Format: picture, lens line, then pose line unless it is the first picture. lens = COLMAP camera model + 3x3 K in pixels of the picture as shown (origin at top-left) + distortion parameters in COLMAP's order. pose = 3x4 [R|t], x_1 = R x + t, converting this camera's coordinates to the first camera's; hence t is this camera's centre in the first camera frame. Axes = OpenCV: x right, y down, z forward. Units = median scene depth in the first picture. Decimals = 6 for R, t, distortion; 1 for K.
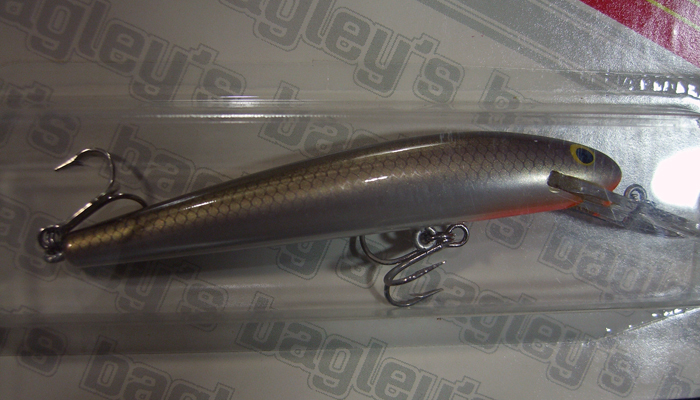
lens RADIAL K [[836.4, 0, 350.0], [0, 836.4, 200.0], [0, 0, 1]] dist [-0.105913, -0.007842]
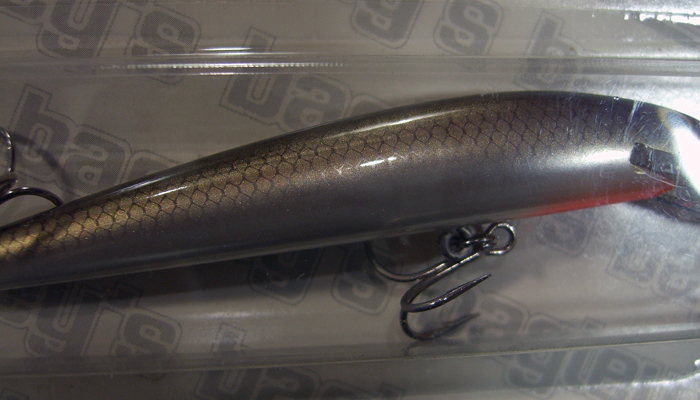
lens RADIAL K [[836.4, 0, 350.0], [0, 836.4, 200.0], [0, 0, 1]] dist [-0.105913, -0.007842]
pose [[0.999745, -0.020154, 0.010168, -0.007203], [0.020352, 0.999597, -0.019783, 0.021171], [-0.009765, 0.019985, 0.999753, 0.291559]]
